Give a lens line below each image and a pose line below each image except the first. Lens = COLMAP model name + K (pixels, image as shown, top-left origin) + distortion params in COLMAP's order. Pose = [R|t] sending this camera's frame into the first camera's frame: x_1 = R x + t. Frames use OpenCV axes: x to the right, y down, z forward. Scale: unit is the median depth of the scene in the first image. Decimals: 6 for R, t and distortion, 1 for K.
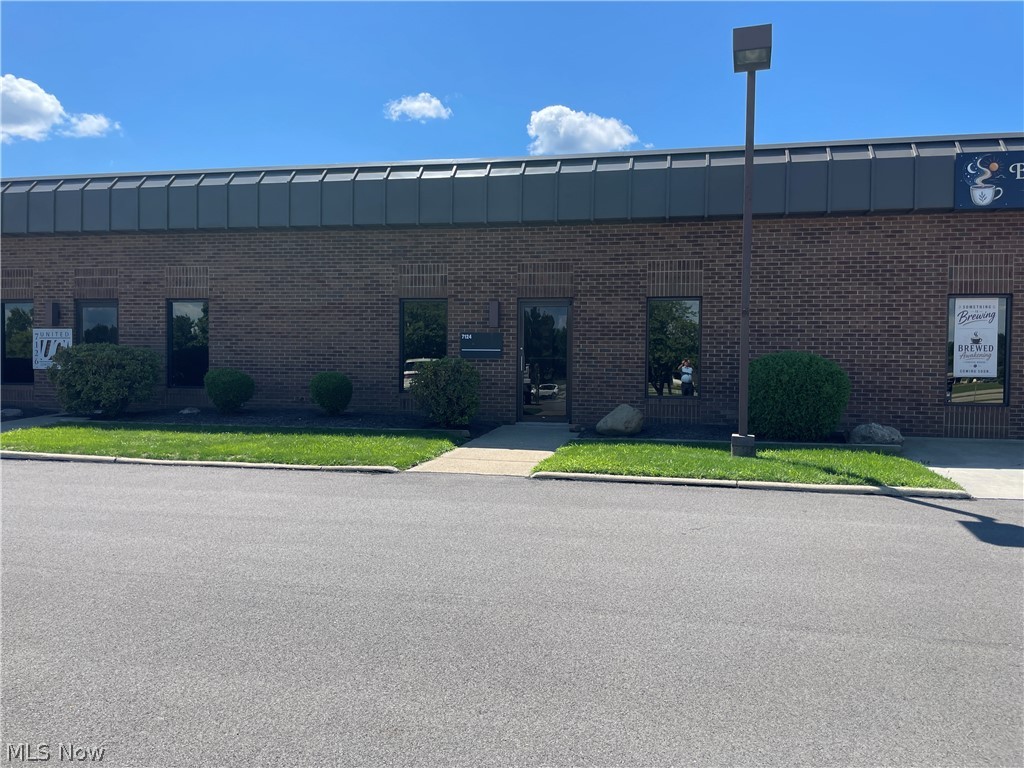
lens RADIAL K [[782.6, 0, 512.1], [0, 782.6, 382.9], [0, 0, 1]] dist [0.011125, -0.006743]
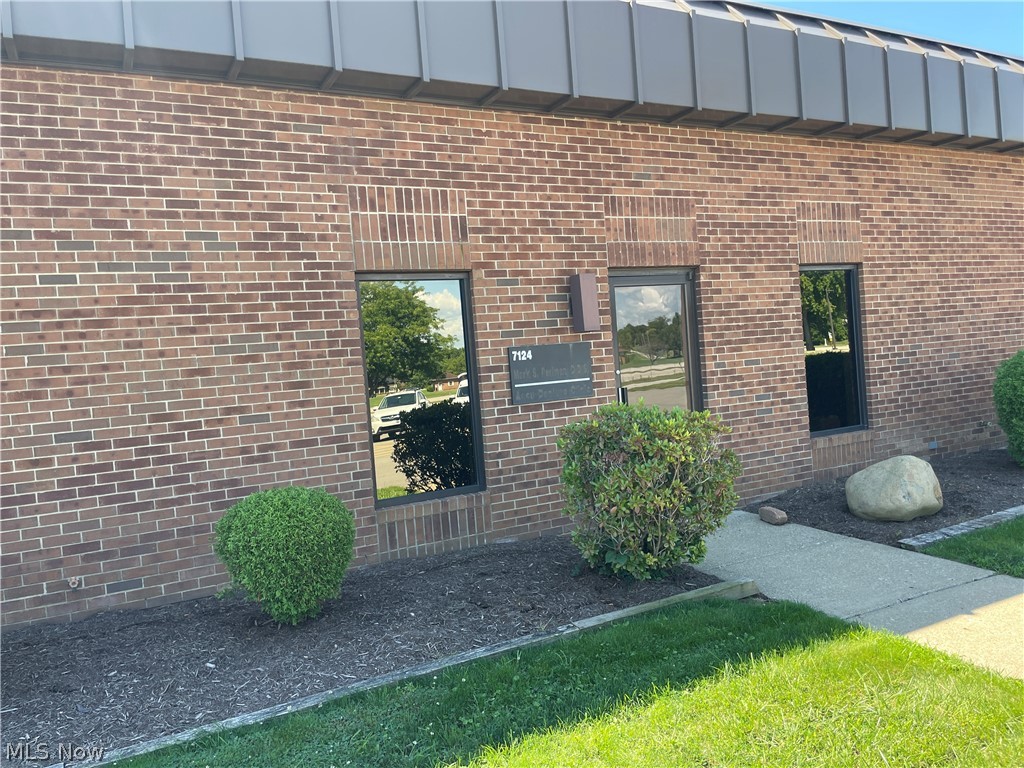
lens RADIAL K [[782.6, 0, 512.0], [0, 782.6, 384.3], [0, 0, 1]] dist [0.011125, -0.006743]
pose [[0.762642, -0.090668, 0.640435, -0.354693], [0.102155, 0.994584, 0.019157, -0.052848], [-0.638704, 0.050814, 0.767773, 0.675132]]
